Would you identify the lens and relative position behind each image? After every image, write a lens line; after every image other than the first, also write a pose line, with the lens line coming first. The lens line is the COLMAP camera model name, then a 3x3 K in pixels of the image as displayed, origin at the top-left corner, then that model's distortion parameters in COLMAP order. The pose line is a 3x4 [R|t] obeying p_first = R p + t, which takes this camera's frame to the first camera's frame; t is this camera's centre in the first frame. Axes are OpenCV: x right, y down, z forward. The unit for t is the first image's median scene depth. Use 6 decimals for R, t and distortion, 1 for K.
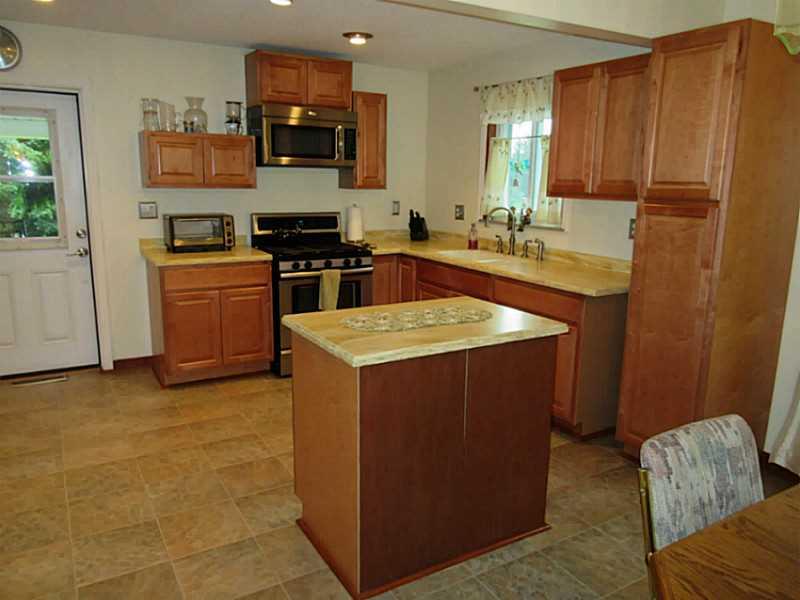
lens RADIAL K [[599.0, 0, 398.6], [0, 599.0, 300.4], [0, 0, 1]] dist [-0.004350, -0.008395]
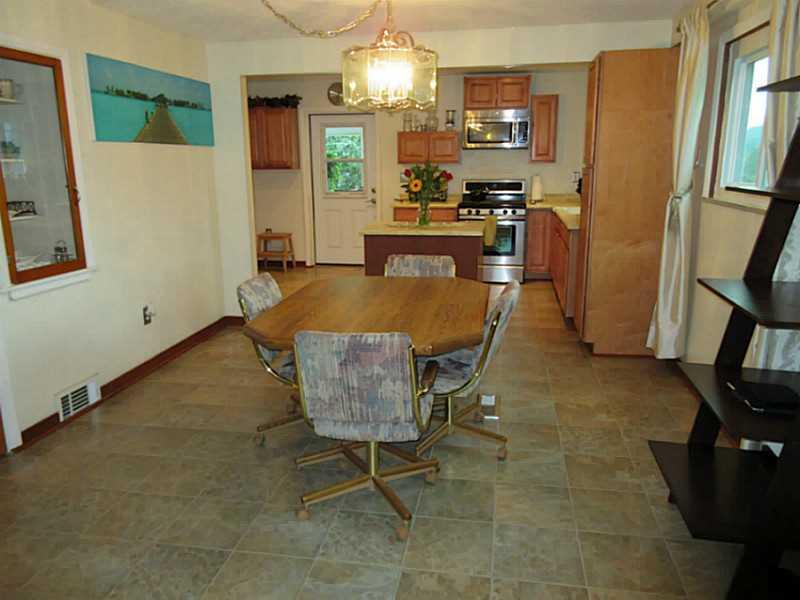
lens RADIAL K [[599.0, 0, 400.1], [0, 599.0, 299.8], [0, 0, 1]] dist [-0.004350, -0.008395]
pose [[0.761526, 0.125188, -0.635930, 0.726452], [-0.105312, 0.992030, 0.069179, 0.082893], [0.639522, 0.014289, 0.768640, -0.338182]]
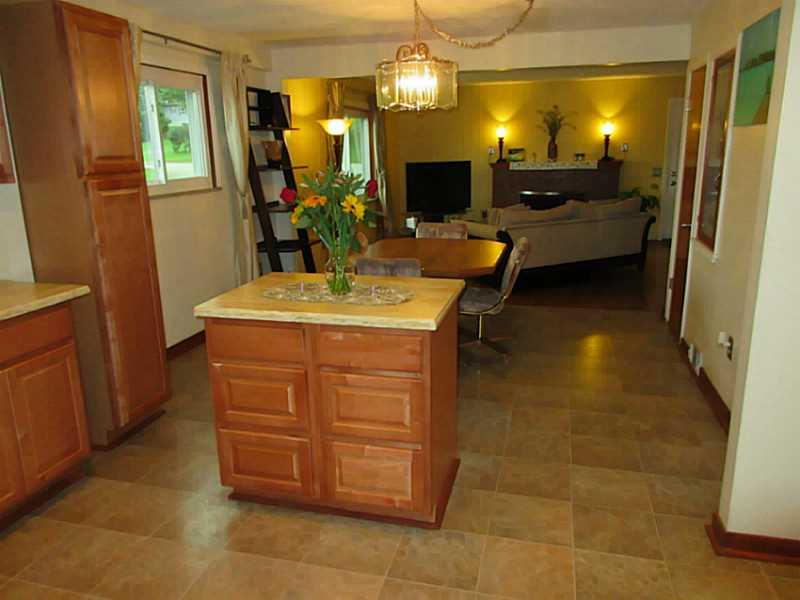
lens RADIAL K [[599.0, 0, 400.2], [0, 599.0, 302.1], [0, 0, 1]] dist [-0.004350, -0.008395]
pose [[-0.701056, -0.177617, 0.690632, -0.367312], [0.149991, 0.910091, 0.386312, -0.163723], [-0.697154, 0.374415, -0.611383, 0.767548]]
